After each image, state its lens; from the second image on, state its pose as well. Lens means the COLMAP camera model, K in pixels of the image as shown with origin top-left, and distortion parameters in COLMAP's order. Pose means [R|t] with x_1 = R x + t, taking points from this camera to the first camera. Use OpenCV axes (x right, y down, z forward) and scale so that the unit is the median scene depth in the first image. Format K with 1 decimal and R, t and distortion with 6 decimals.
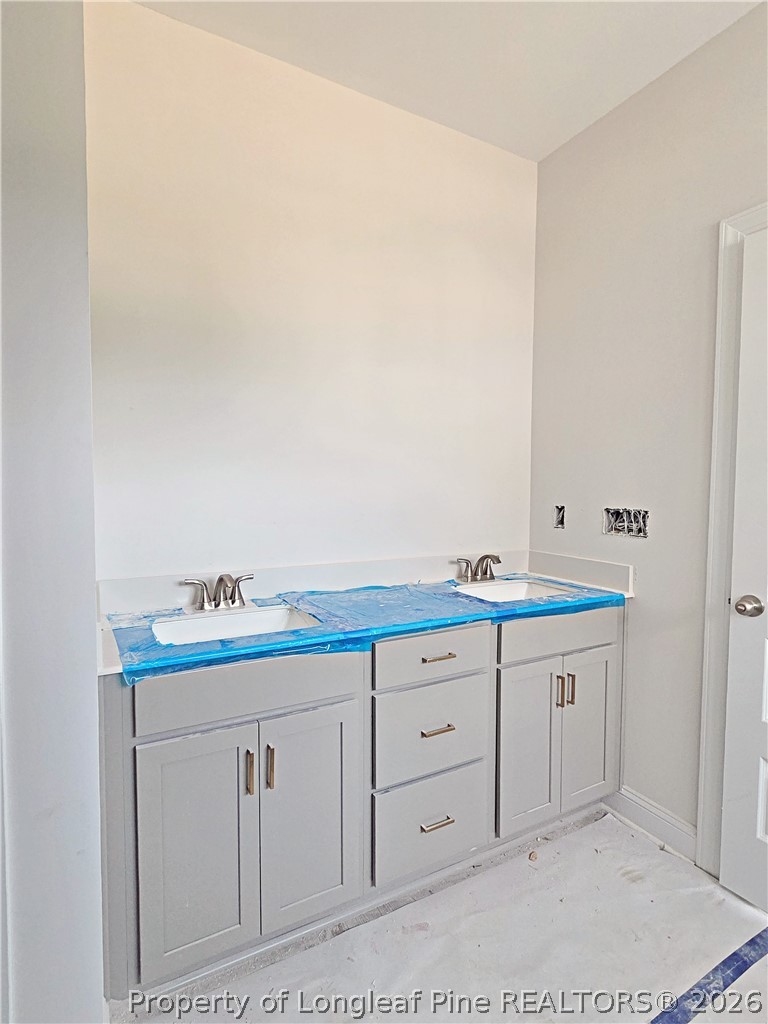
lens RADIAL K [[540.6, 0, 384.3], [0, 540.6, 511.3], [0, 0, 1]] dist [0.000414, -0.002183]
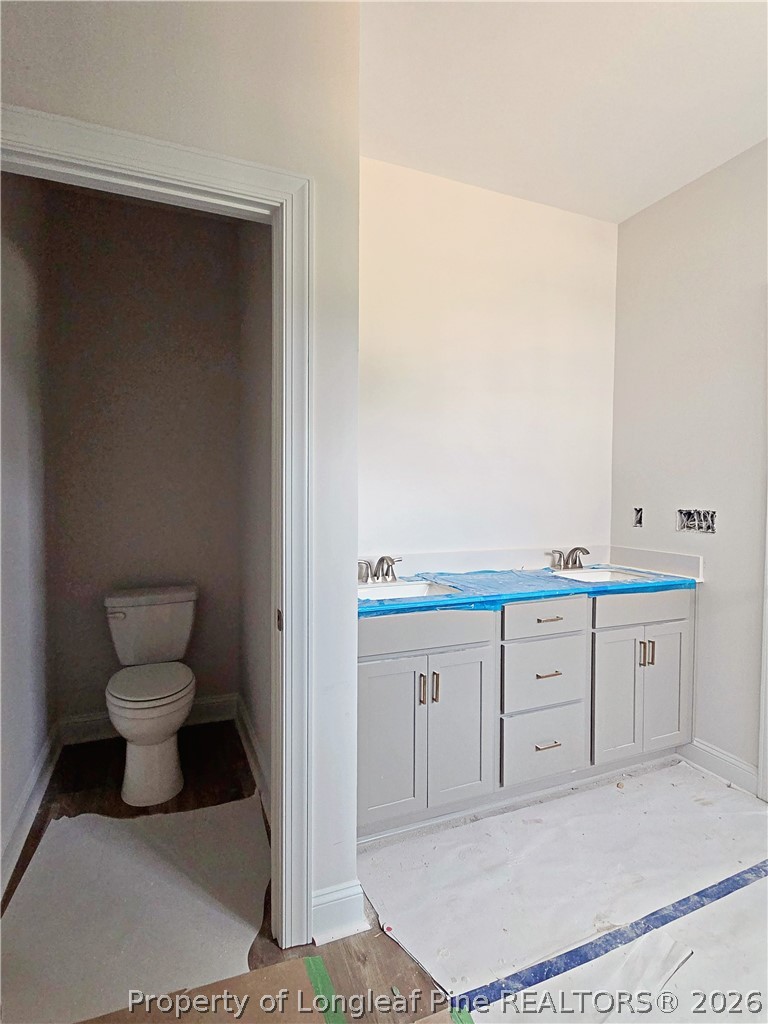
lens RADIAL K [[540.6, 0, 383.4], [0, 540.6, 510.2], [0, 0, 1]] dist [0.000414, -0.002183]
pose [[0.994867, 0.003086, -0.101141, -0.150019], [-0.004702, 0.999865, -0.015742, 0.021084], [0.101078, 0.016137, 0.994748, -0.322318]]
